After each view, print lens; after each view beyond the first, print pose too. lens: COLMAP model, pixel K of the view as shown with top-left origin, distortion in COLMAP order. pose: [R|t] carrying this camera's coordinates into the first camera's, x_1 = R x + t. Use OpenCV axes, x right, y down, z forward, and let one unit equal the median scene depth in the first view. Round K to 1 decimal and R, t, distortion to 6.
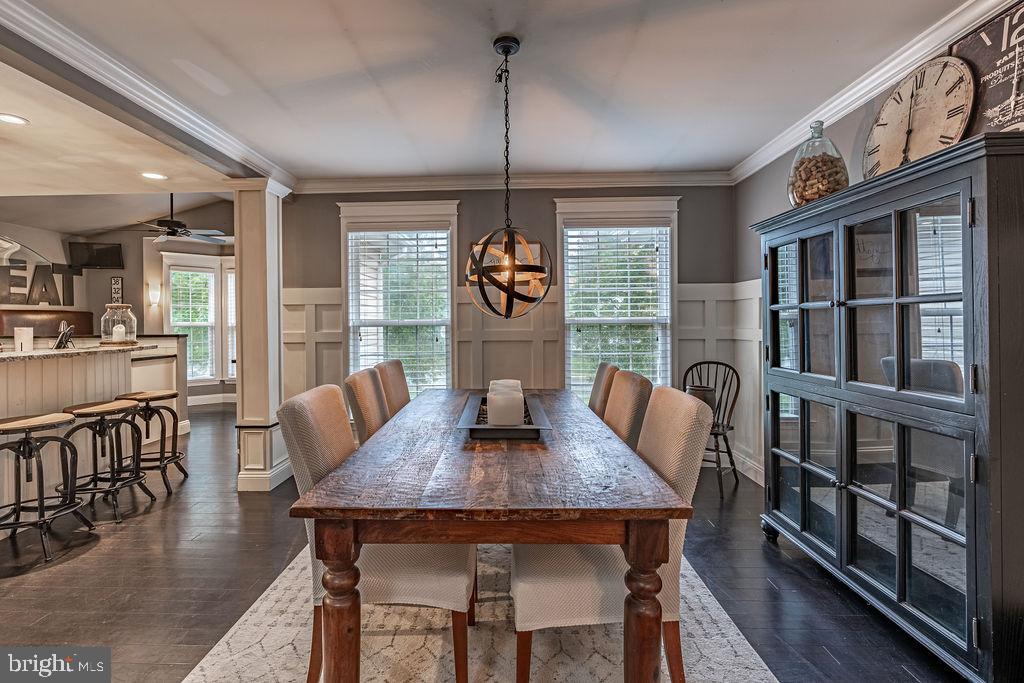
lens RADIAL K [[466.2, 0, 494.0], [0, 466.2, 326.8], [0, 0, 1]] dist [-0.008178, 0.001857]
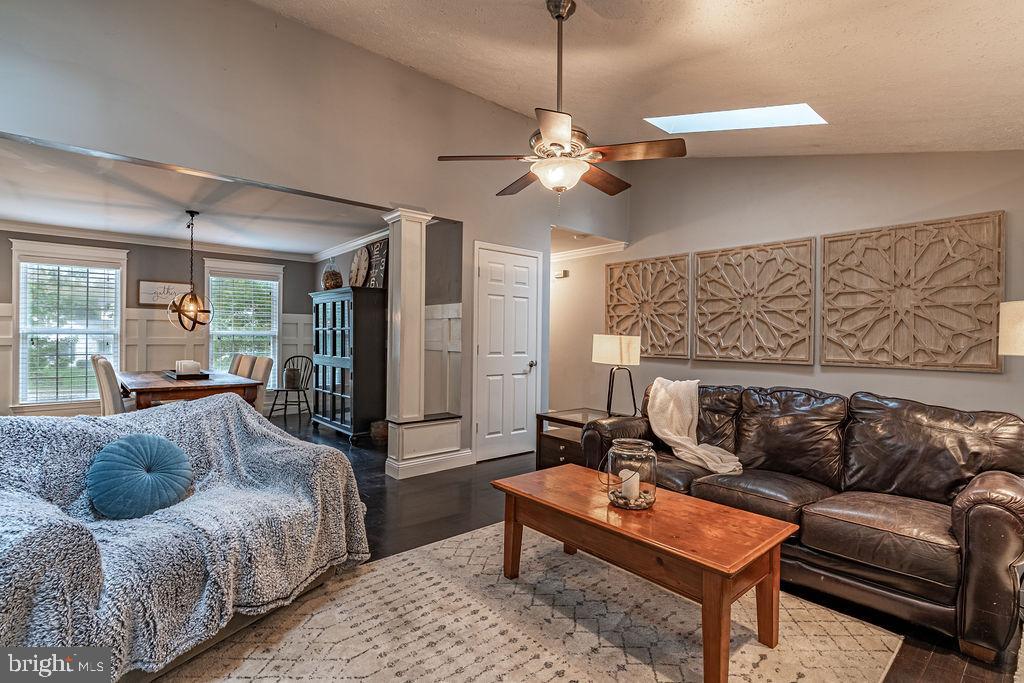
lens RADIAL K [[487.0, 0, 508.2], [0, 487.0, 339.7], [0, 0, 1]] dist [-0.003104, 0.004226]
pose [[0.736922, 0.011306, 0.675883, -0.238952], [-0.009604, 0.999934, -0.006255, 0.012523], [-0.675909, -0.001882, 0.736983, -0.997106]]
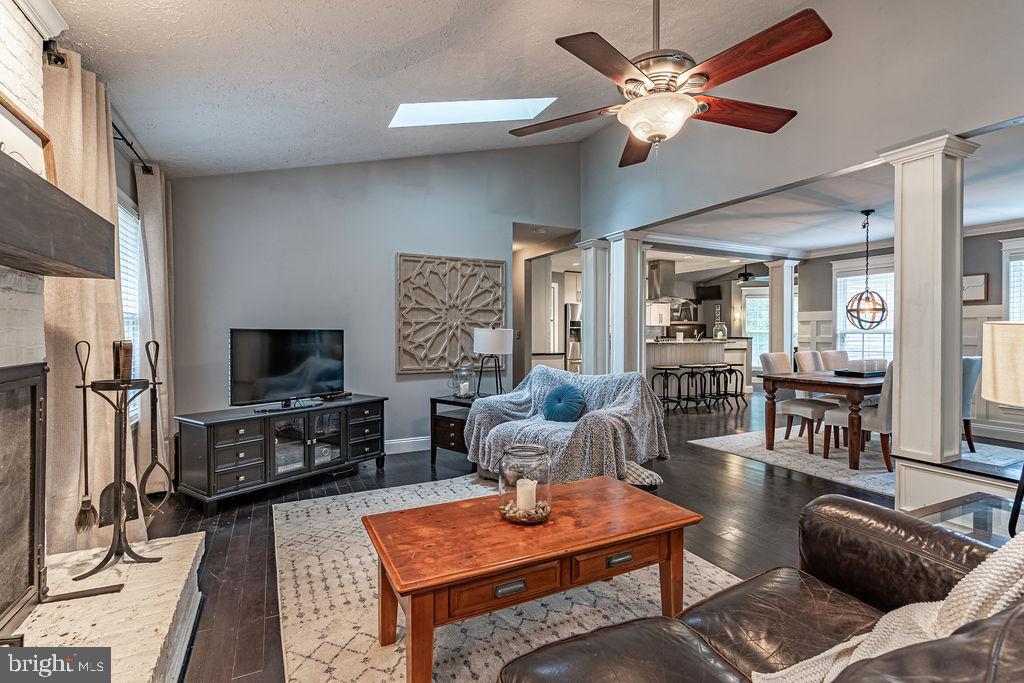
lens RADIAL K [[487.0, 0, 511.3], [0, 487.0, 339.0], [0, 0, 1]] dist [-0.003104, 0.004226]
pose [[0.474992, 0.020150, -0.879759, 0.719488], [-0.013465, 0.999787, 0.015629, 0.007372], [0.879887, 0.004422, 0.475163, -0.925006]]
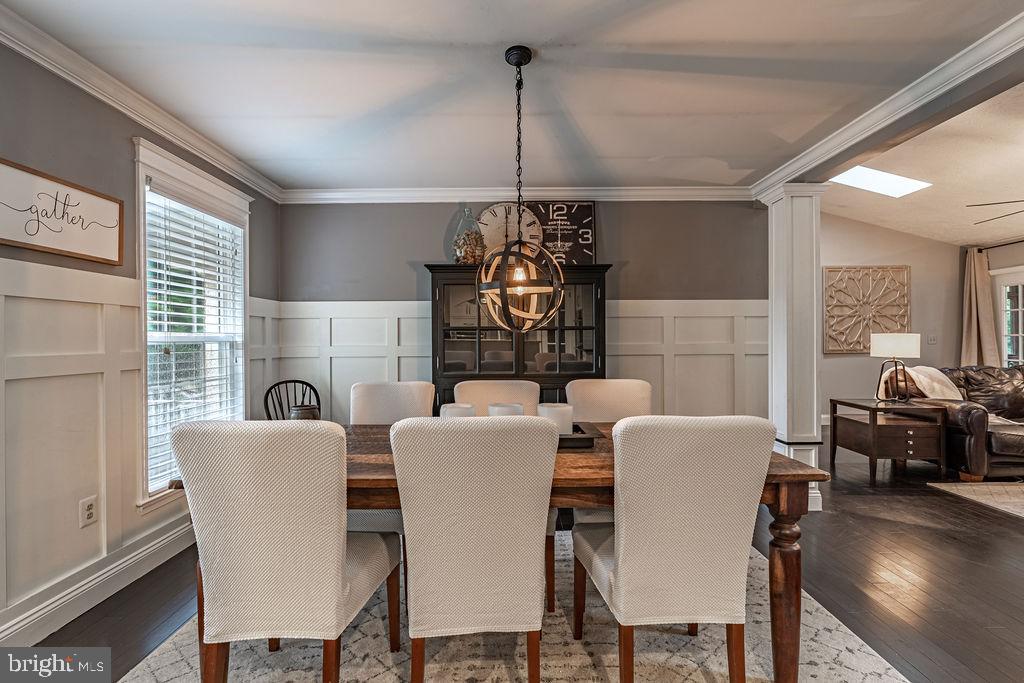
lens RADIAL K [[466.2, 0, 510.5], [0, 466.2, 339.2], [0, 0, 1]] dist [-0.008178, 0.001857]
pose [[-0.039133, 0.007603, 0.999205, -0.504135], [0.016043, 0.999847, -0.006979, 0.001073], [-0.999105, 0.015757, -0.039249, 0.565105]]
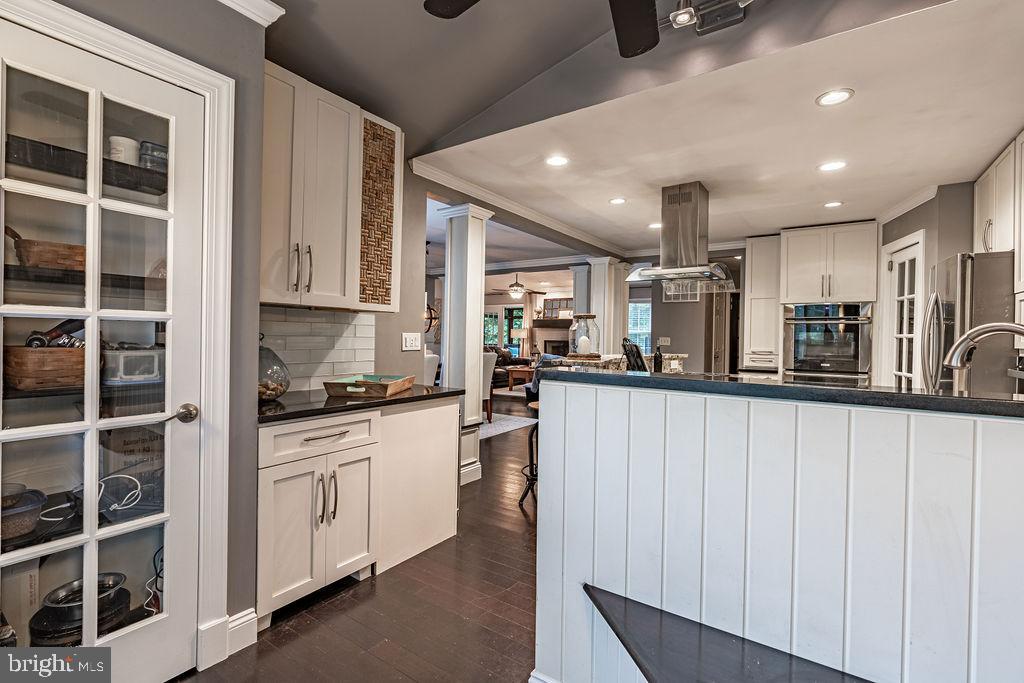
lens RADIAL K [[466.2, 0, 512.8], [0, 466.2, 338.1], [0, 0, 1]] dist [-0.008178, 0.001857]
pose [[-0.843215, -0.011622, 0.537450, -1.107851], [-0.006434, 0.999913, 0.011528, -0.009289], [-0.537537, 0.006263, -0.843217, 1.733494]]
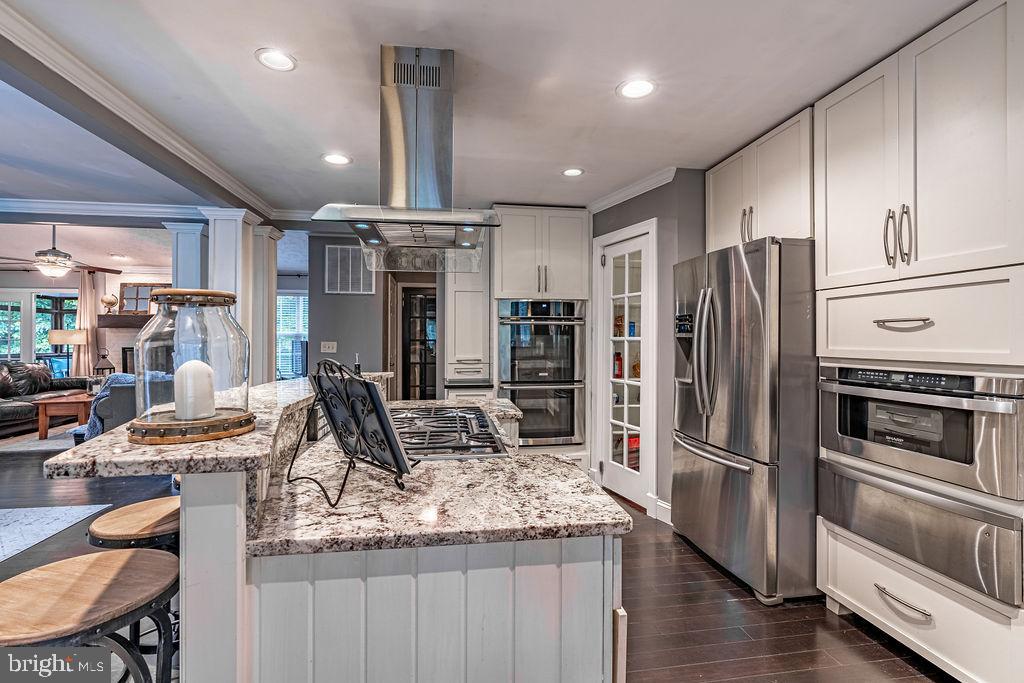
lens RADIAL K [[466.2, 0, 511.5], [0, 466.2, 334.7], [0, 0, 1]] dist [-0.008178, 0.001857]
pose [[-0.983630, 0.001761, -0.180194, -0.889505], [0.001120, 0.999993, 0.003662, -0.019991], [0.180199, 0.003400, -0.983624, 1.237888]]
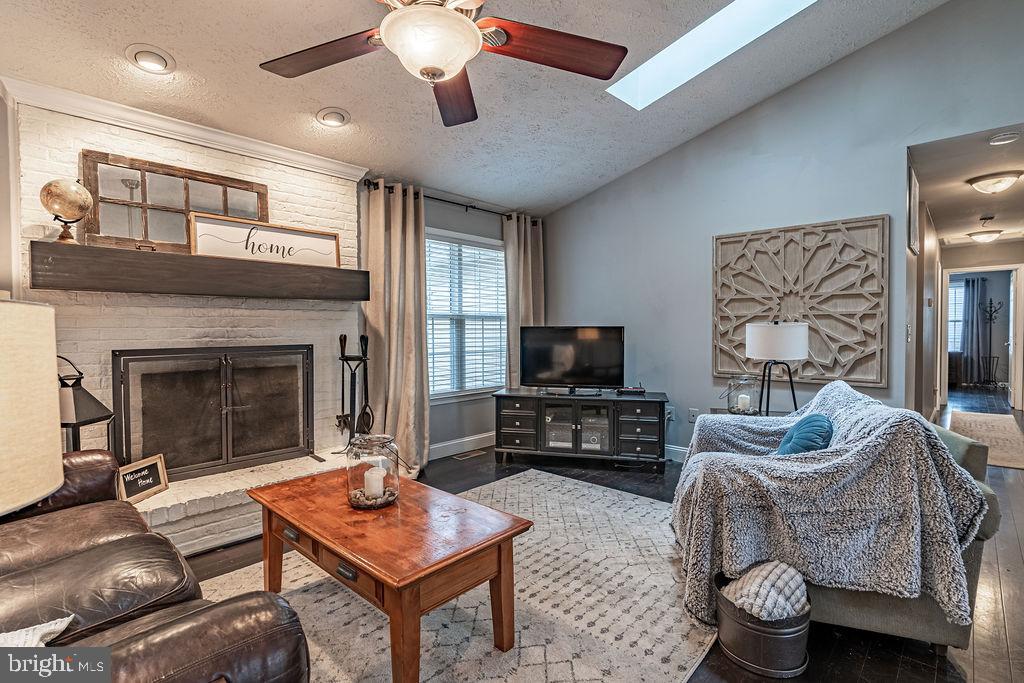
lens RADIAL K [[487.0, 0, 516.0], [0, 487.0, 339.1], [0, 0, 1]] dist [-0.003104, 0.004226]
pose [[-0.661127, 0.022922, -0.749923, 0.575343], [-0.001154, 0.999501, 0.031568, 0.003436], [0.750273, 0.021736, -0.660771, -0.186992]]
